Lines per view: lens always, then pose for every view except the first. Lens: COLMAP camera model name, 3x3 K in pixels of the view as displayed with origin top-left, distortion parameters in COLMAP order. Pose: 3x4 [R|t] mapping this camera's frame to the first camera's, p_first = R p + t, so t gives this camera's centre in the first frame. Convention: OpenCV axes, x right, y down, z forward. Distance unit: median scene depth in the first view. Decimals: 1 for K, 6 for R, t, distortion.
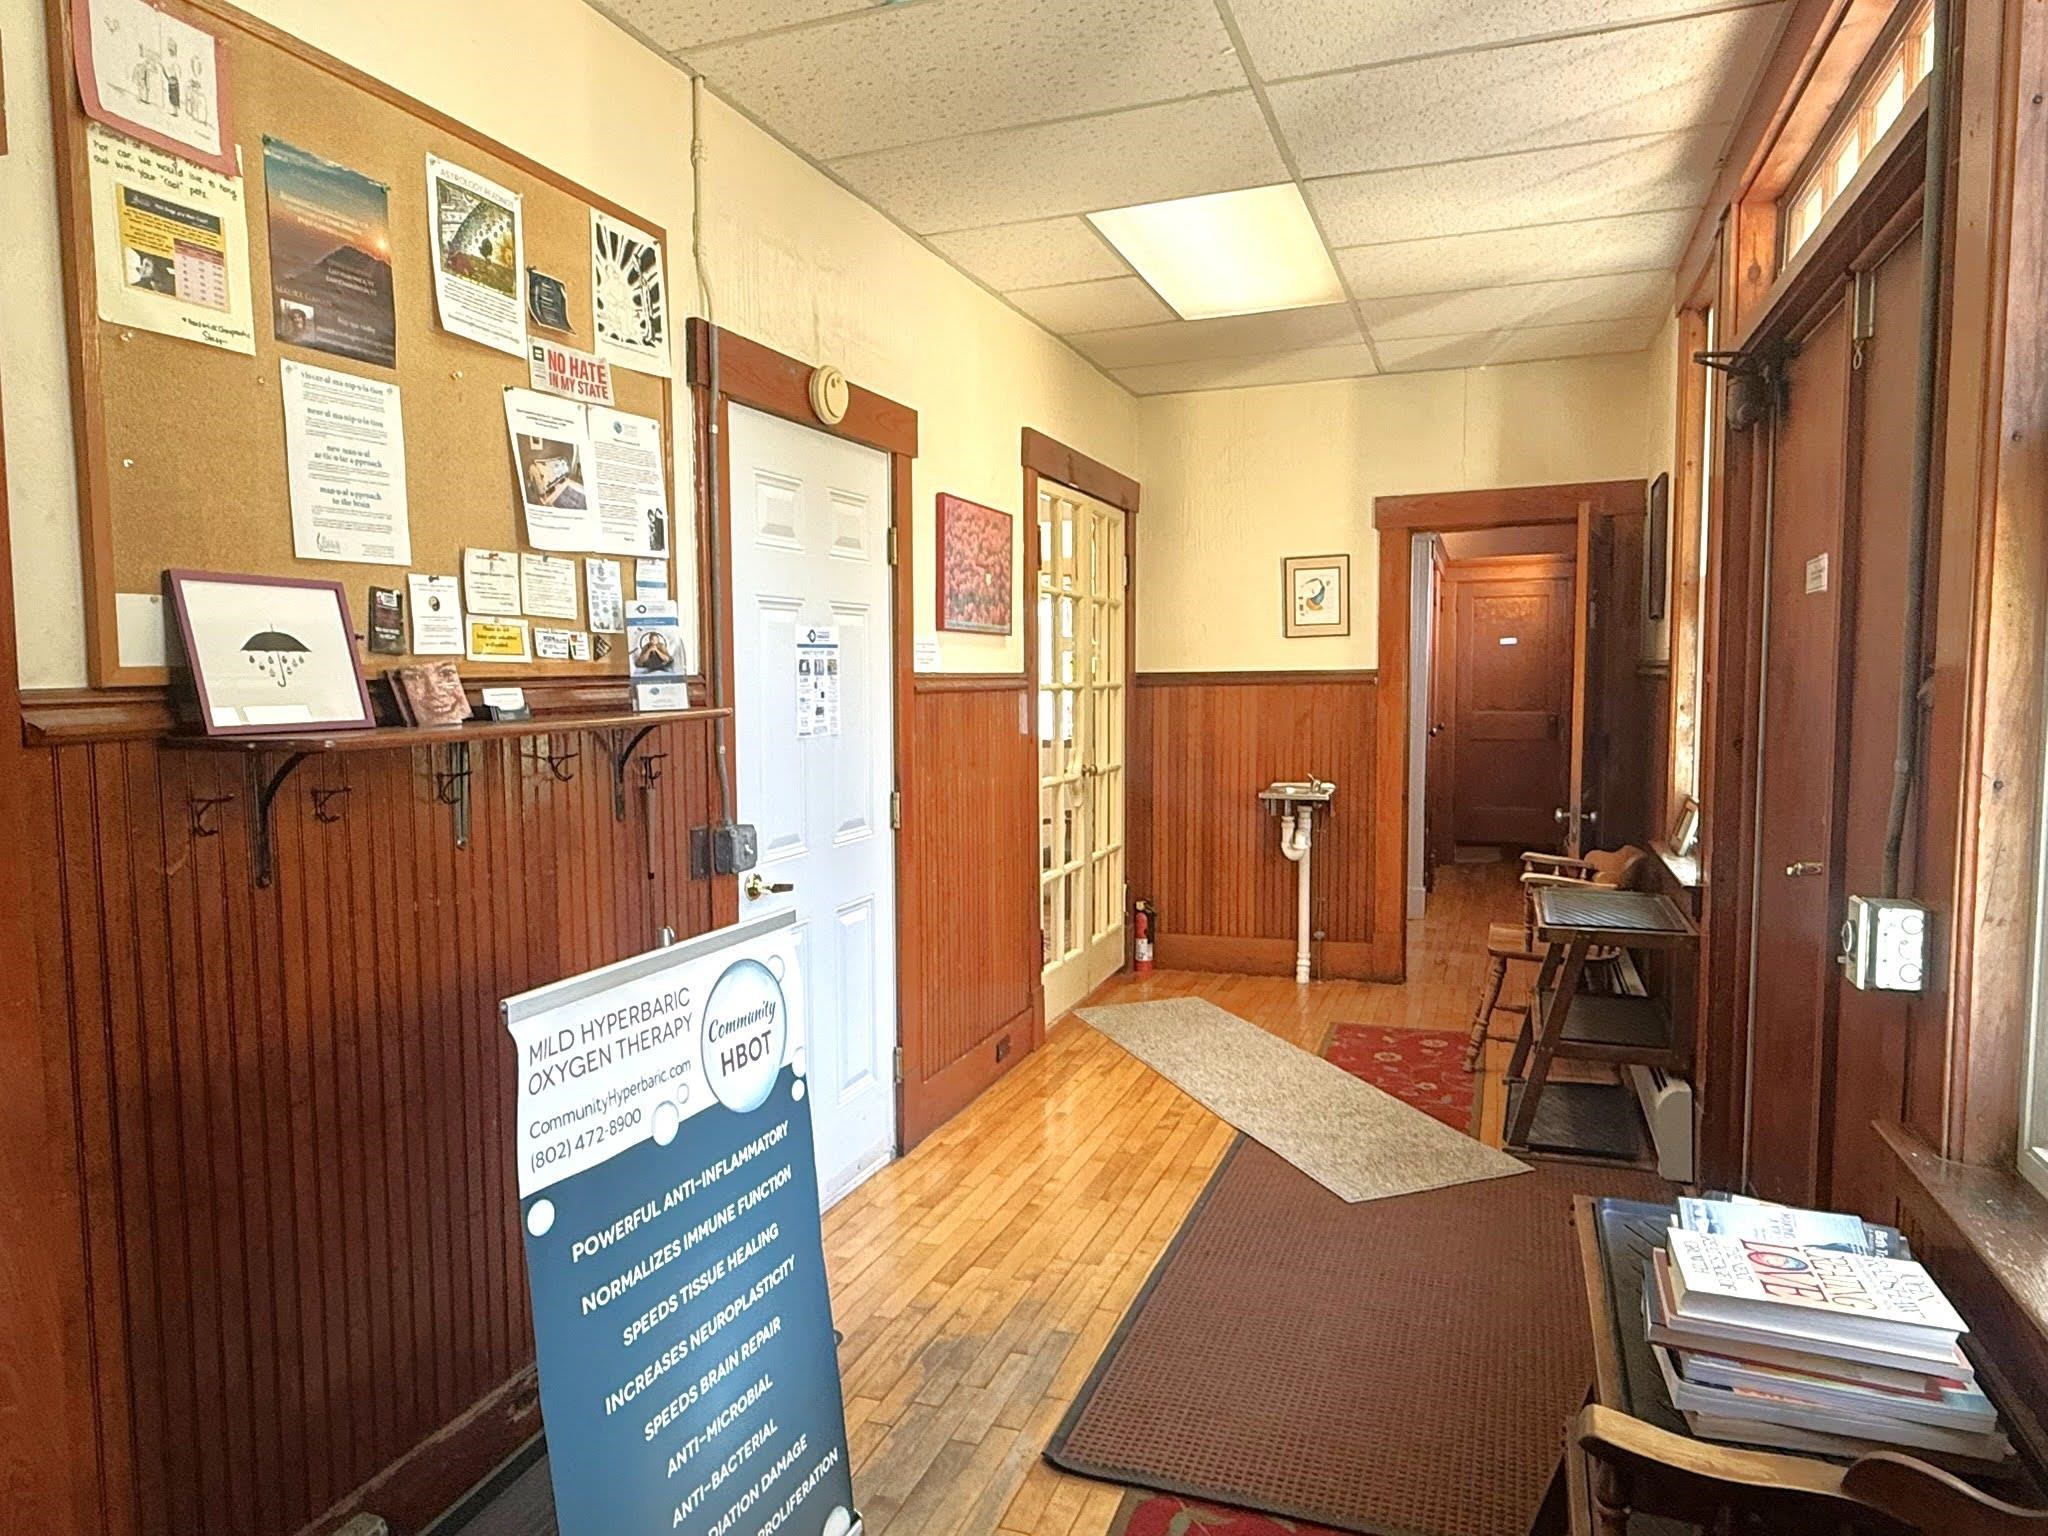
lens RADIAL K [[1324.6, 0, 1036.2], [0, 1324.6, 767.4], [0, 0, 1]] dist [0.006244, 0.000347]
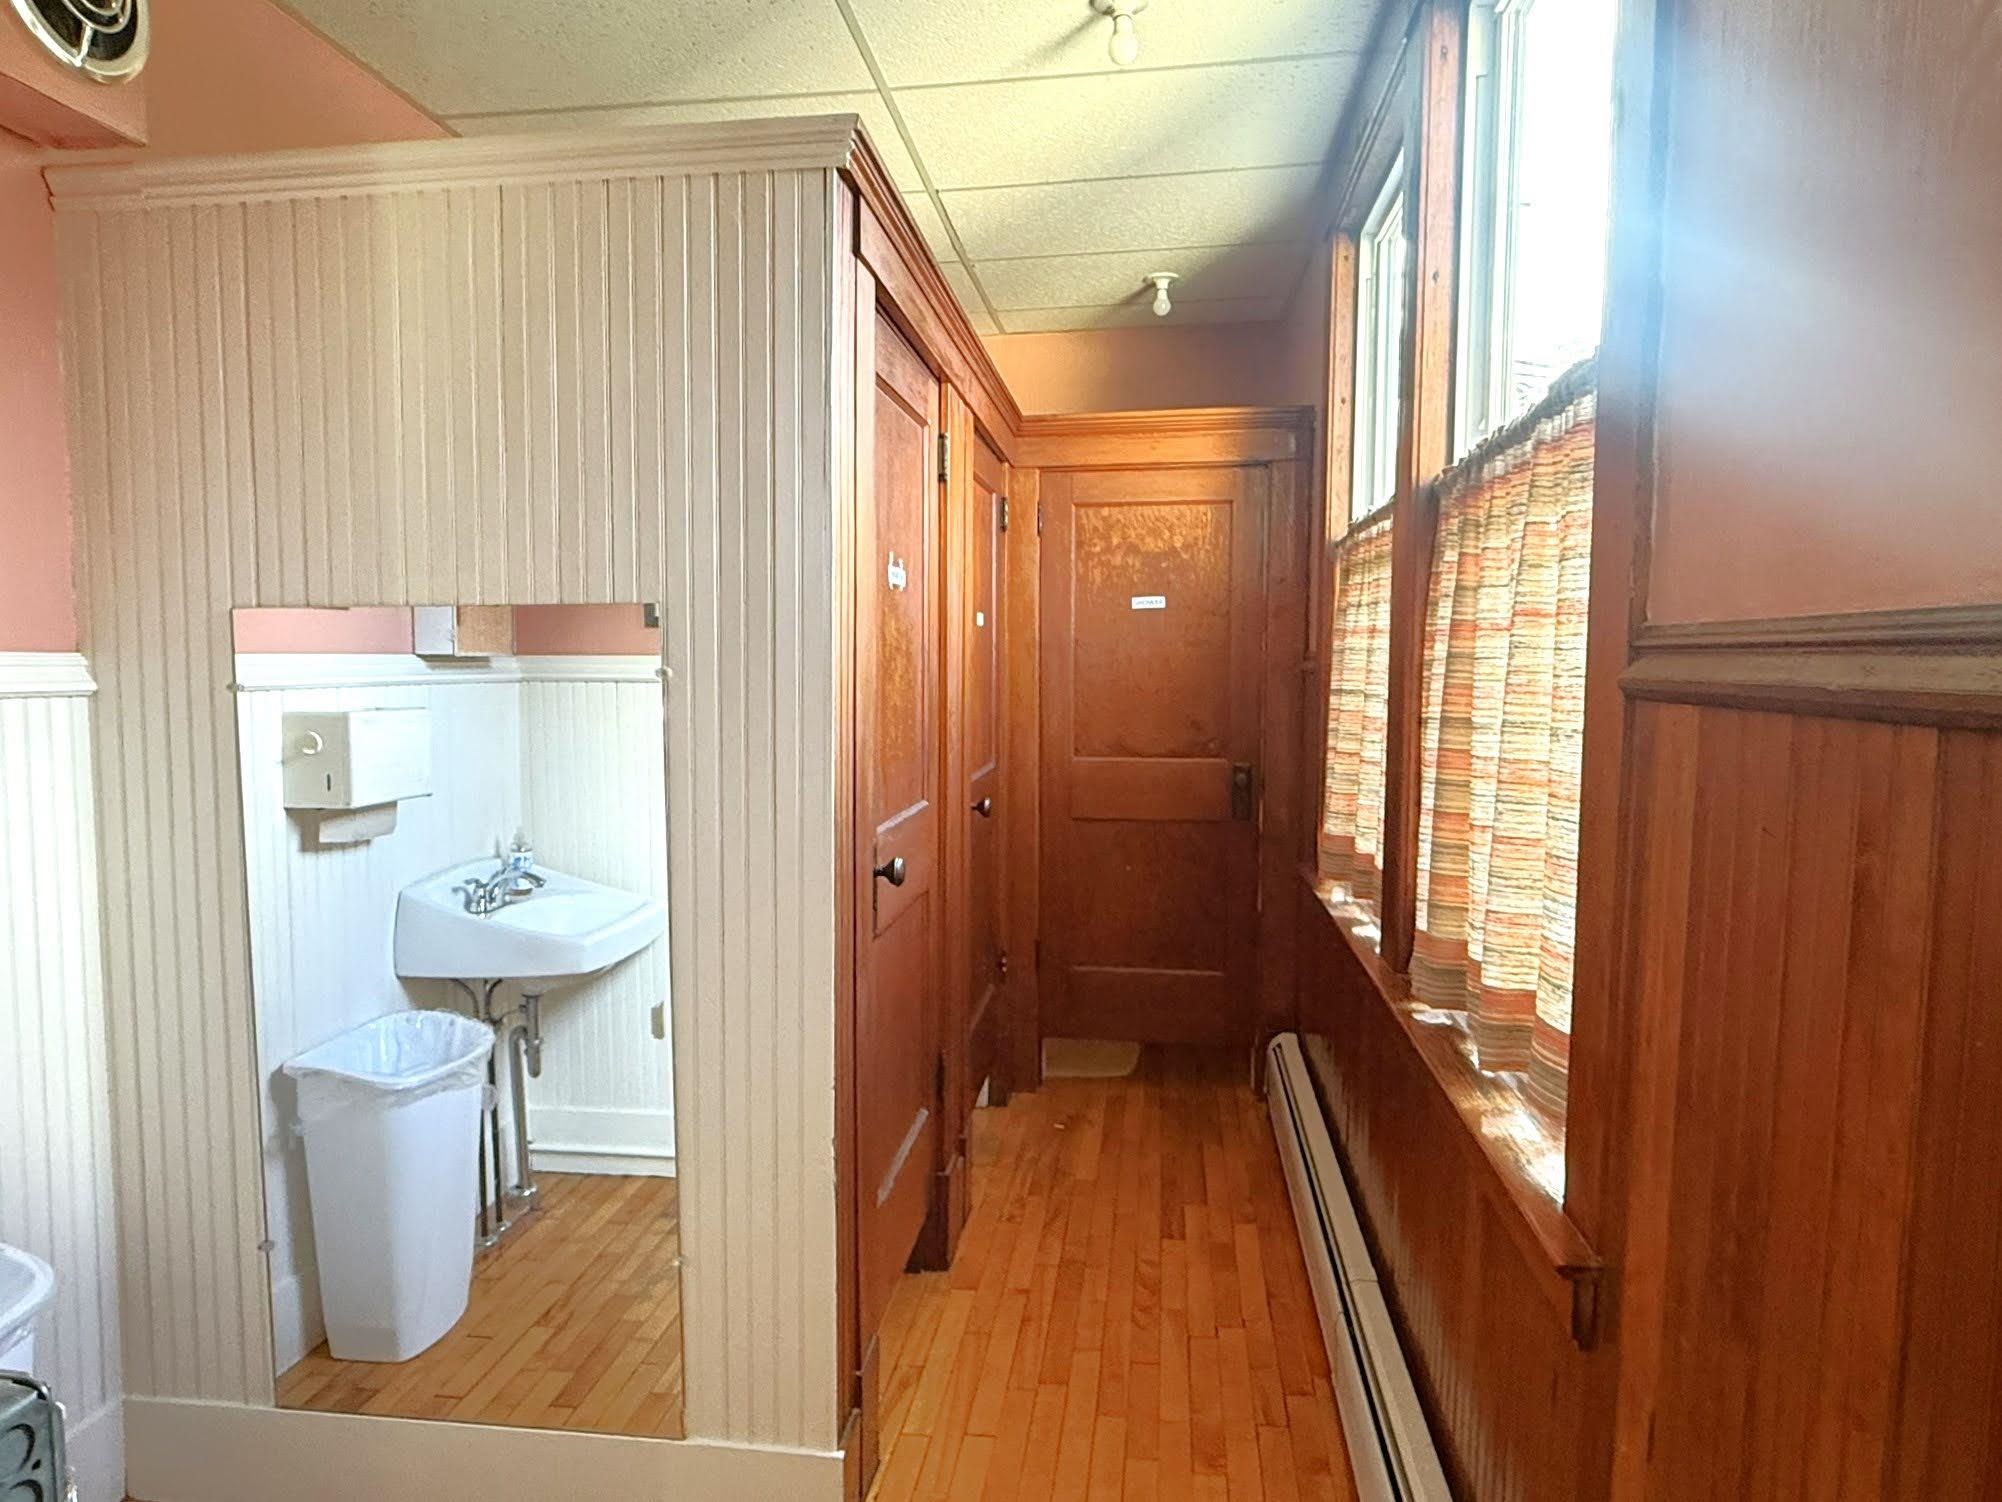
lens RADIAL K [[1224.2, 0, 994.5], [0, 1224.2, 750.1], [0, 0, 1]] dist [-0.007935, -0.001099]
pose [[0.971188, -0.013186, 0.237952, 0.205073], [0.011908, 0.999906, 0.006809, -0.048309], [-0.238019, -0.003780, 0.971253, 0.606590]]
